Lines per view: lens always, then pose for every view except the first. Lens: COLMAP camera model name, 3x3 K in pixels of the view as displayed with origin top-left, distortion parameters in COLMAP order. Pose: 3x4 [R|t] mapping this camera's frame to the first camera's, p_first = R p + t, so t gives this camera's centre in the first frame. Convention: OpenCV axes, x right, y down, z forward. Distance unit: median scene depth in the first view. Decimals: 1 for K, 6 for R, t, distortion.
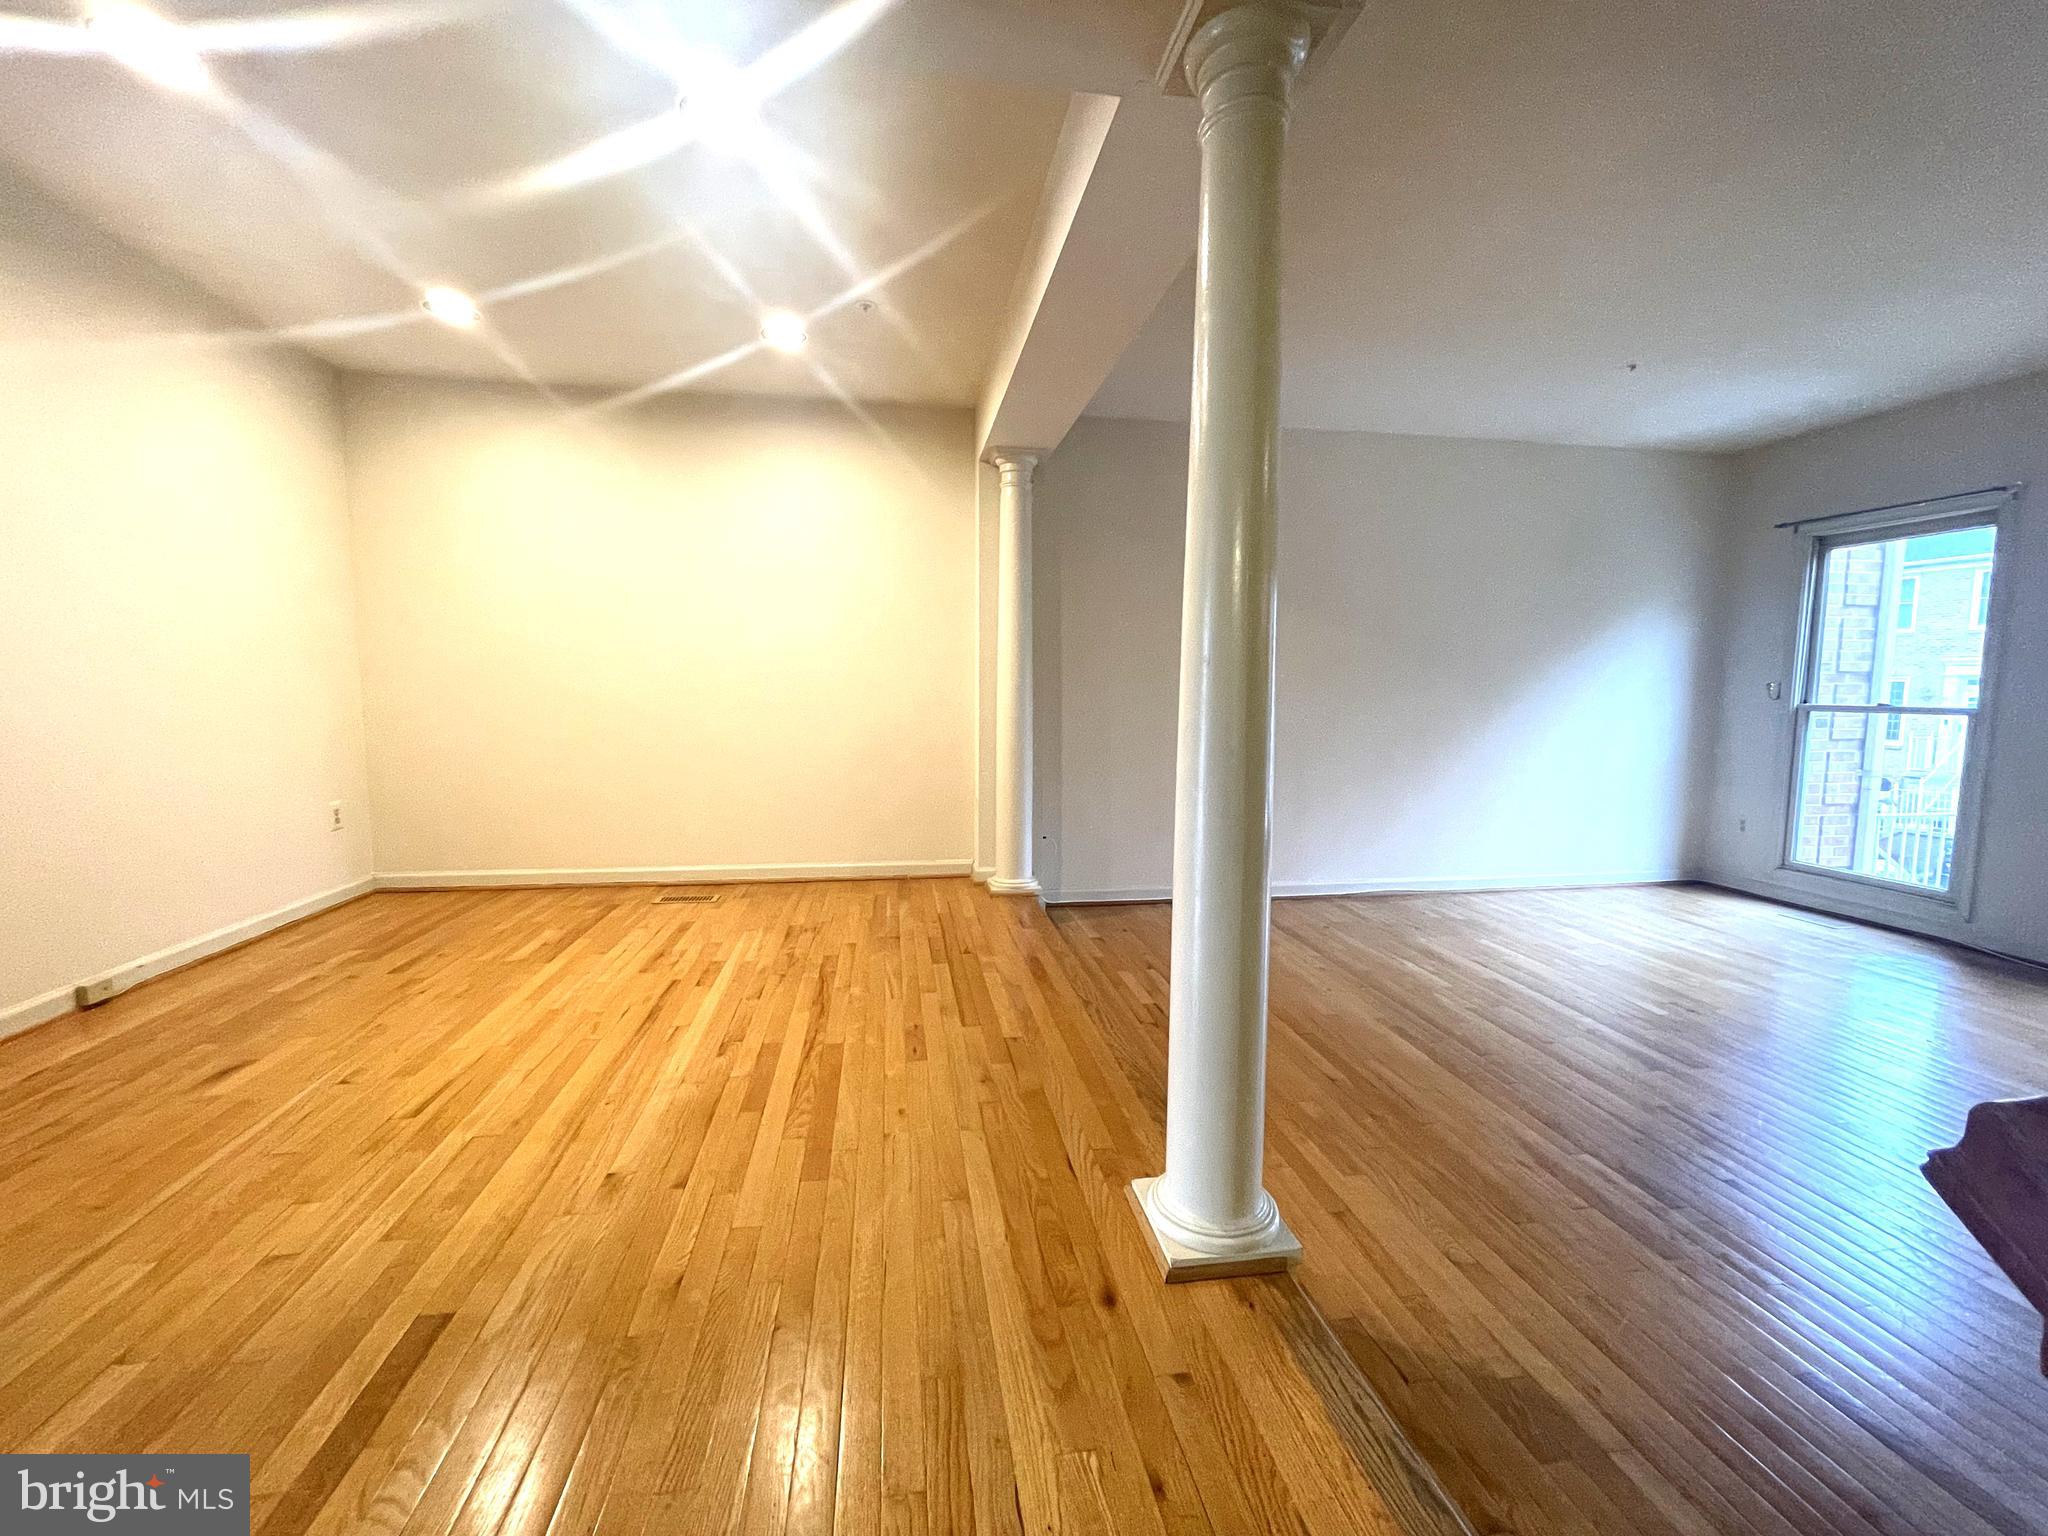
lens RADIAL K [[832.0, 0, 1024.9], [0, 832.0, 766.9], [0, 0, 1]] dist [-0.005255, 0.001661]
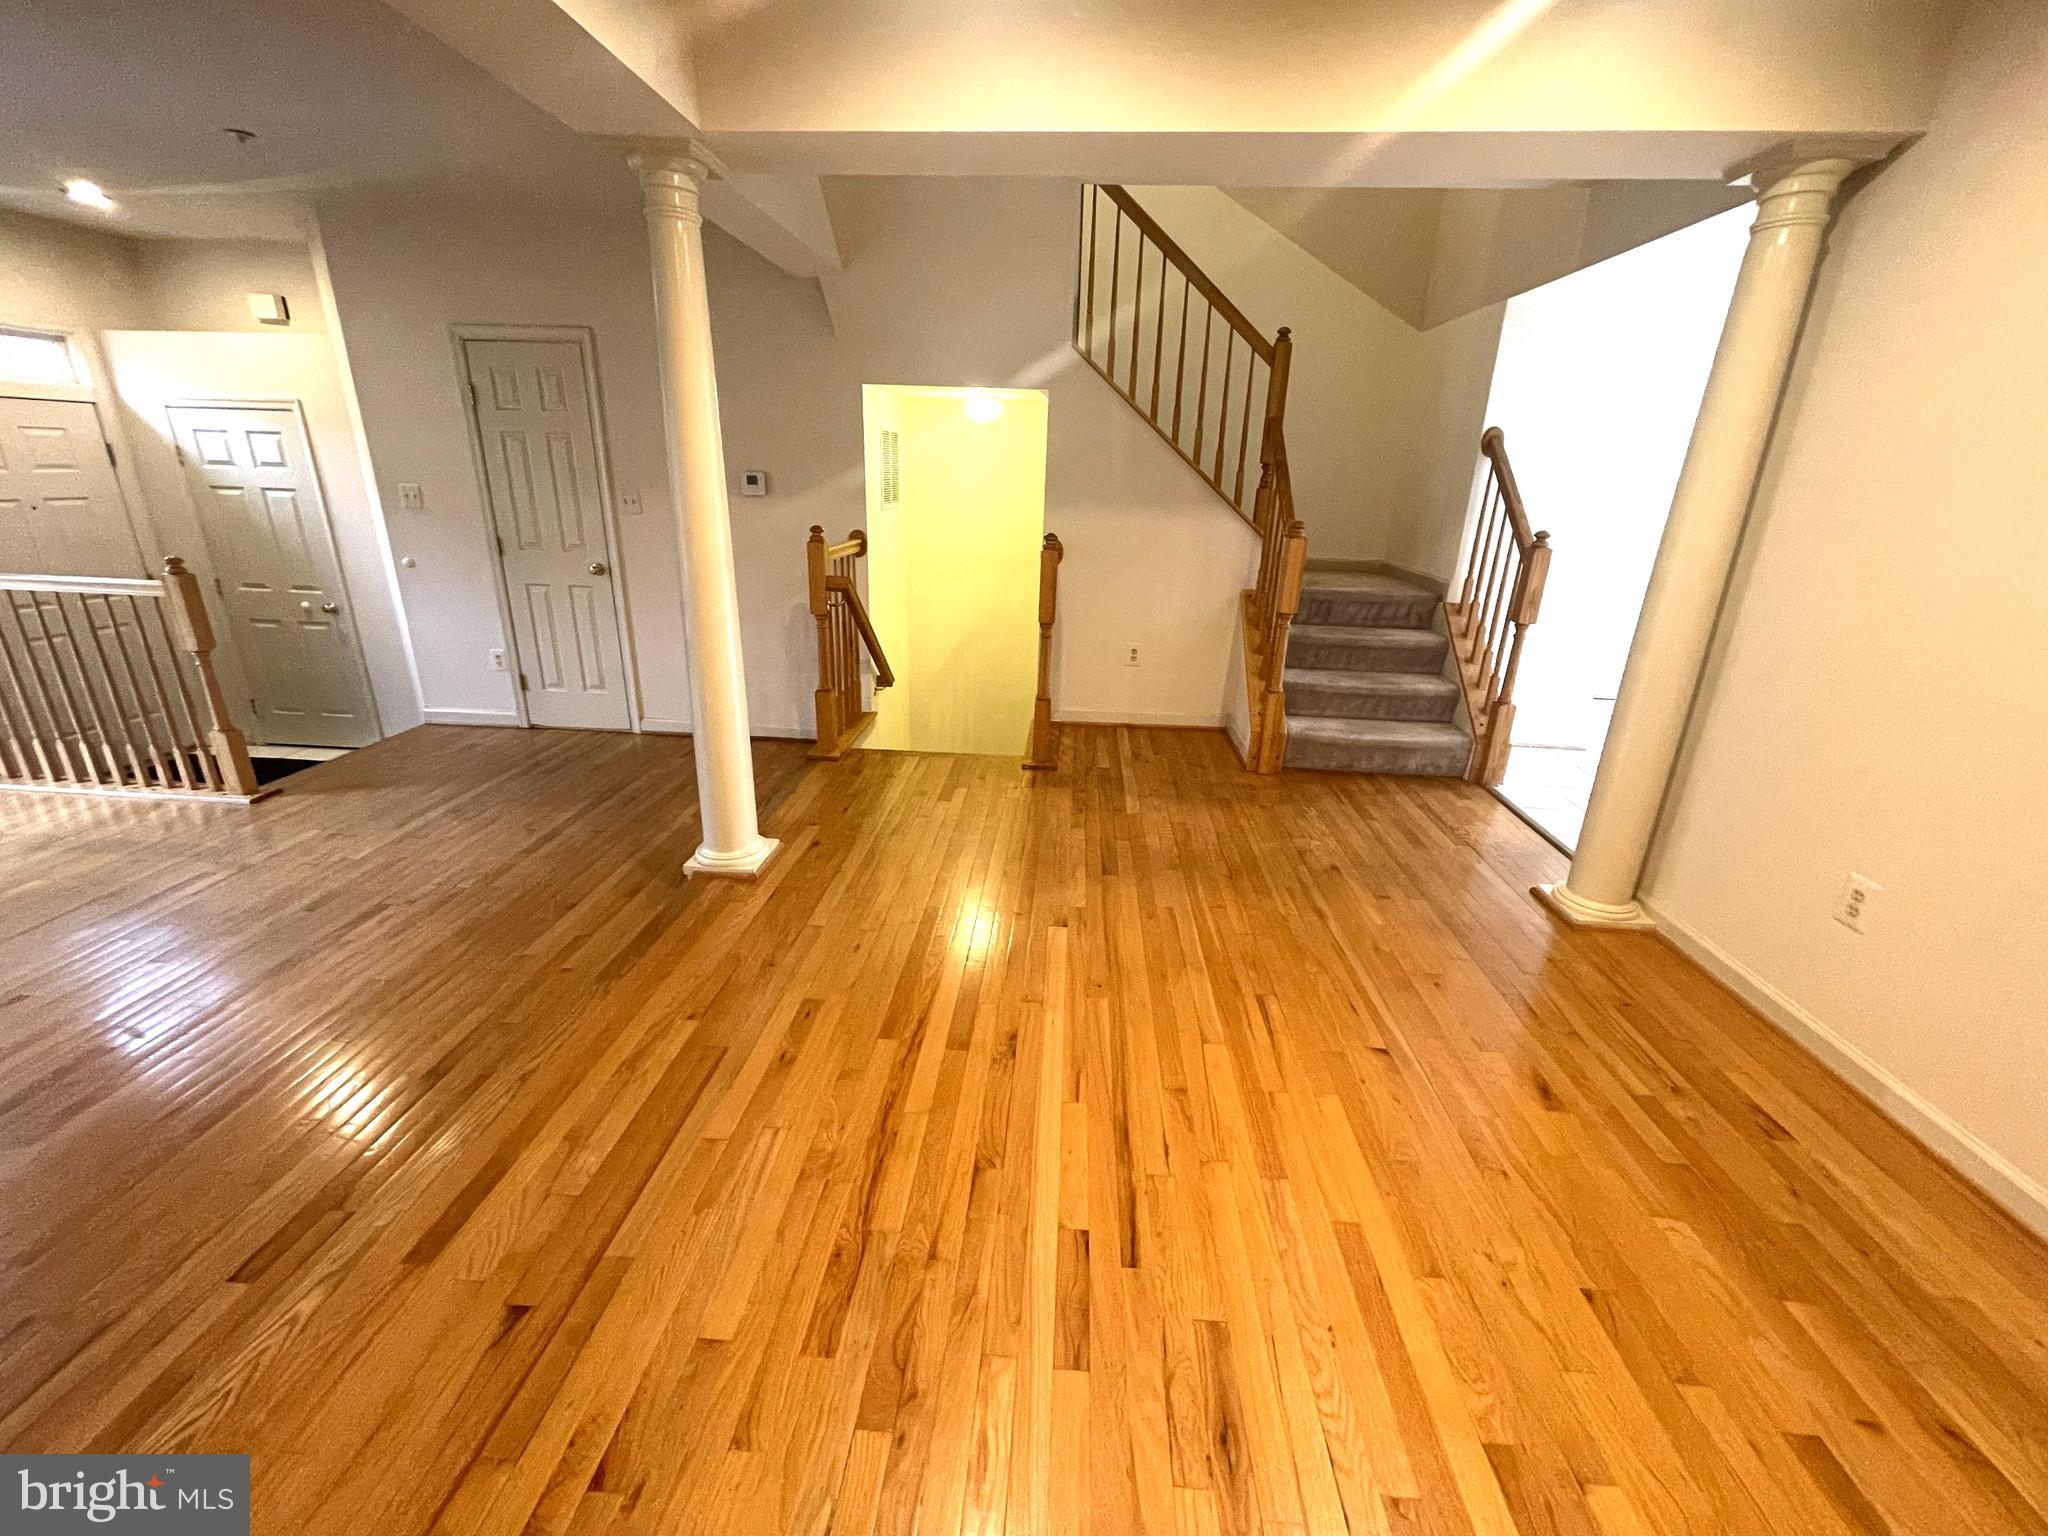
lens RADIAL K [[832.0, 0, 1025.5], [0, 832.0, 762.6], [0, 0, 1]] dist [-0.005255, 0.001661]
pose [[-0.973257, -0.109452, 0.201968, -0.318668], [-0.013720, 0.905322, 0.424503, -0.183554], [-0.229309, 0.410380, -0.882613, 1.005126]]
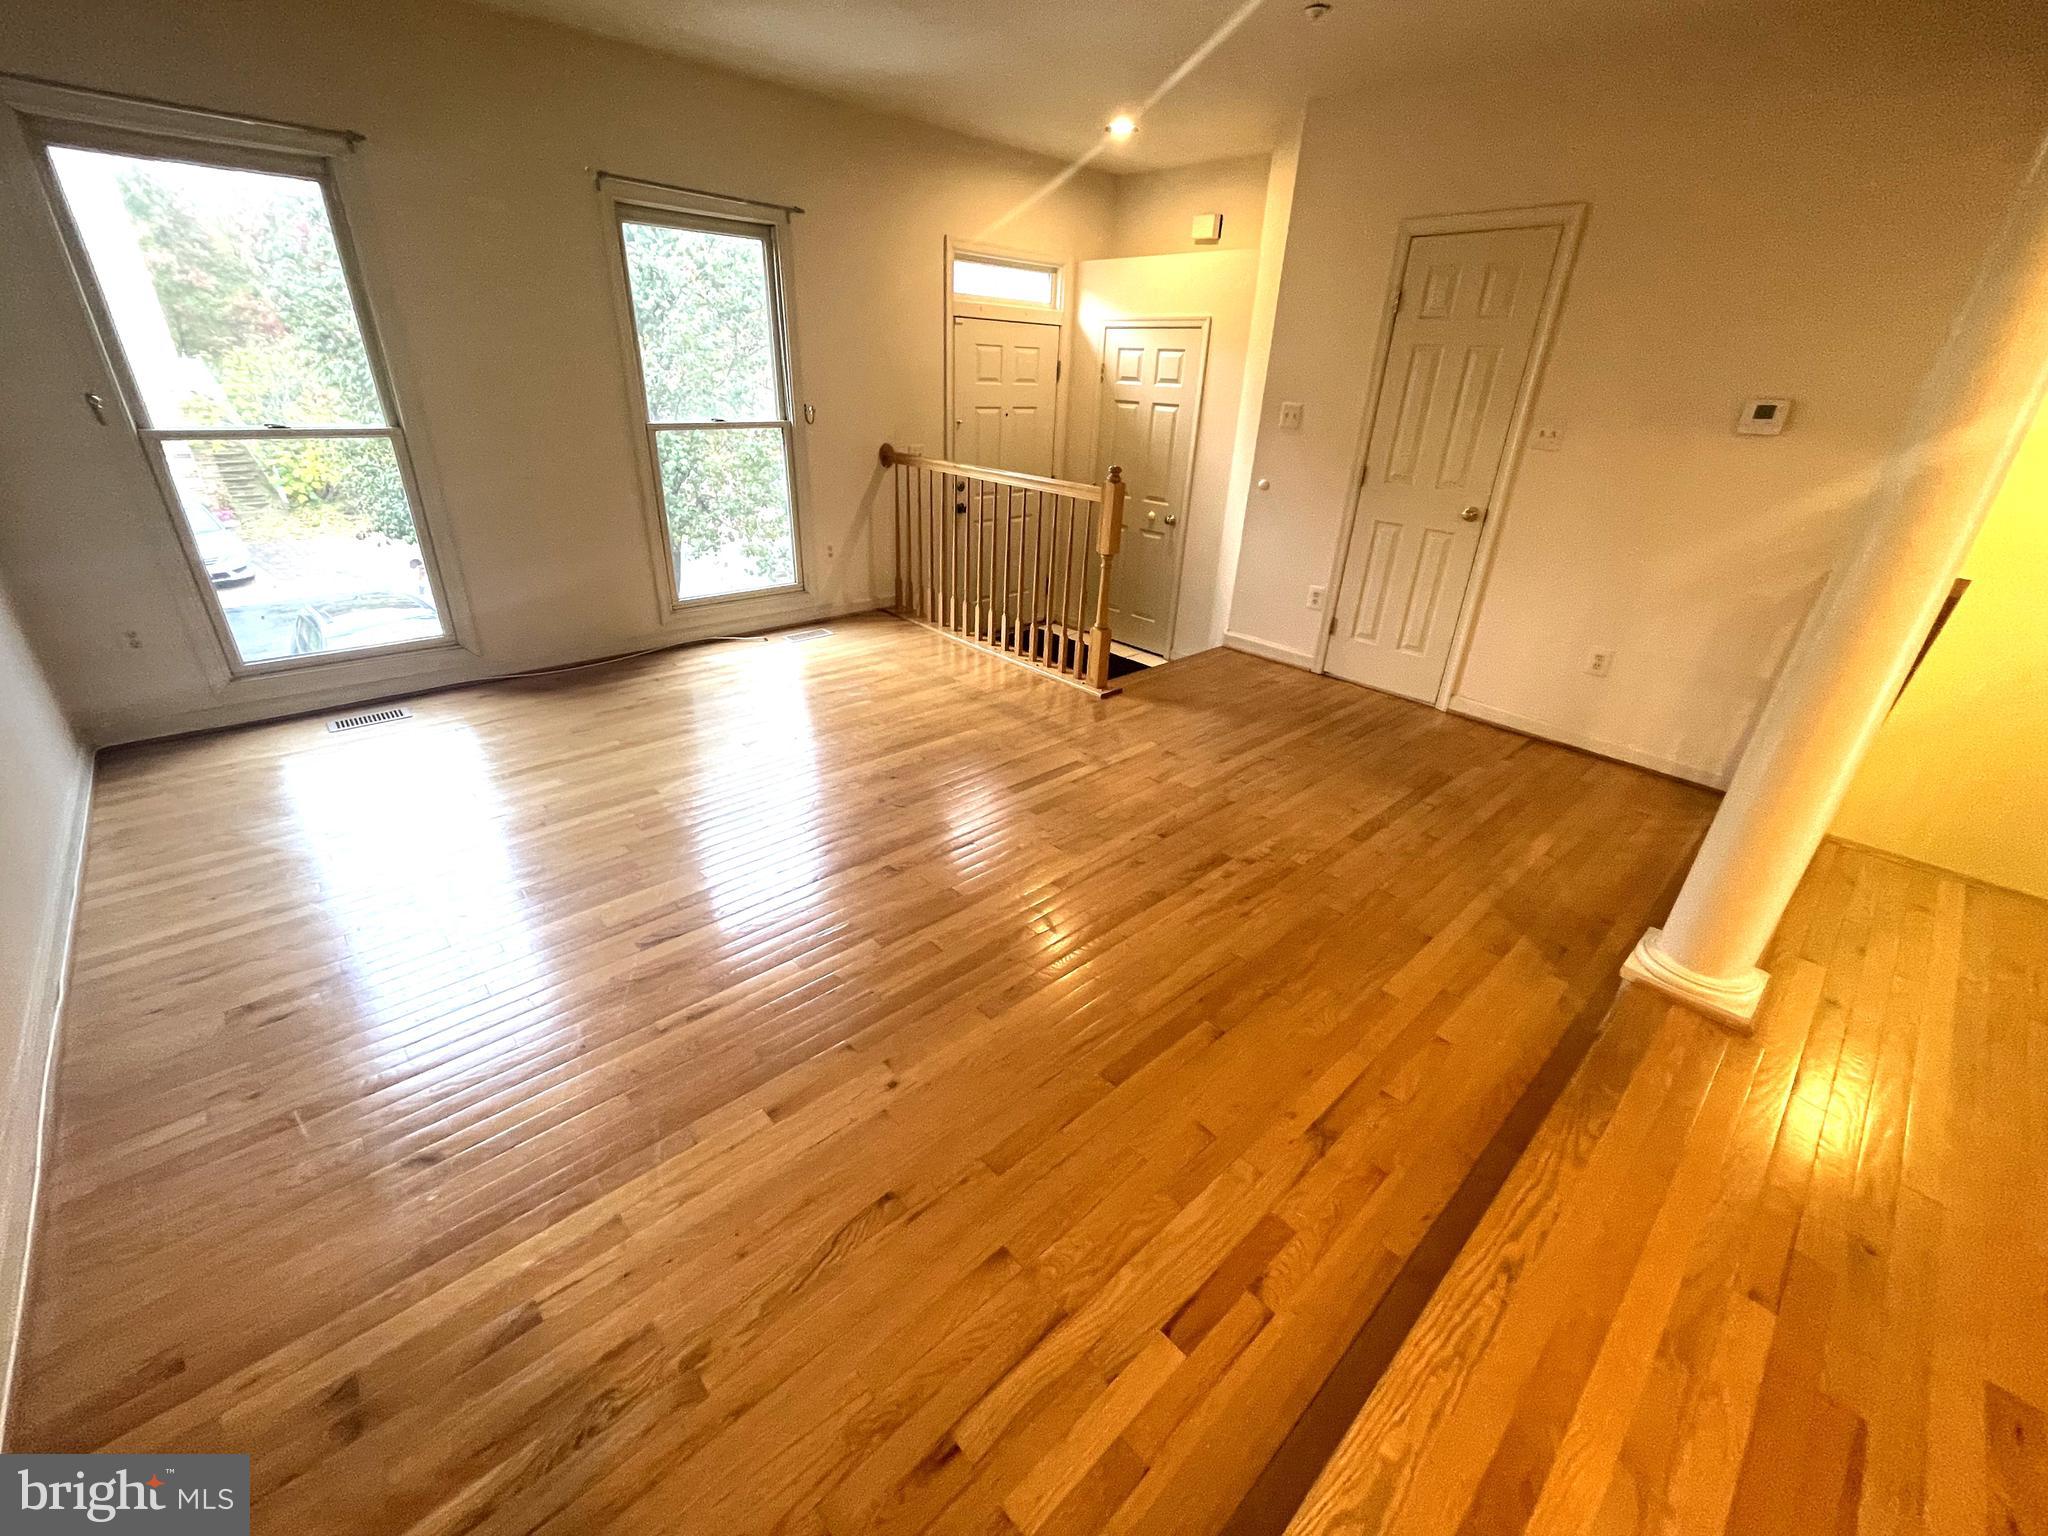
lens RADIAL K [[832.0, 0, 1023.5], [0, 832.0, 762.9], [0, 0, 1]] dist [-0.005255, 0.001661]
pose [[-0.551329, -0.384593, 0.740354, -0.010704], [0.038813, 0.874624, 0.483246, -0.161928], [-0.833385, 0.295163, -0.467278, 0.983066]]
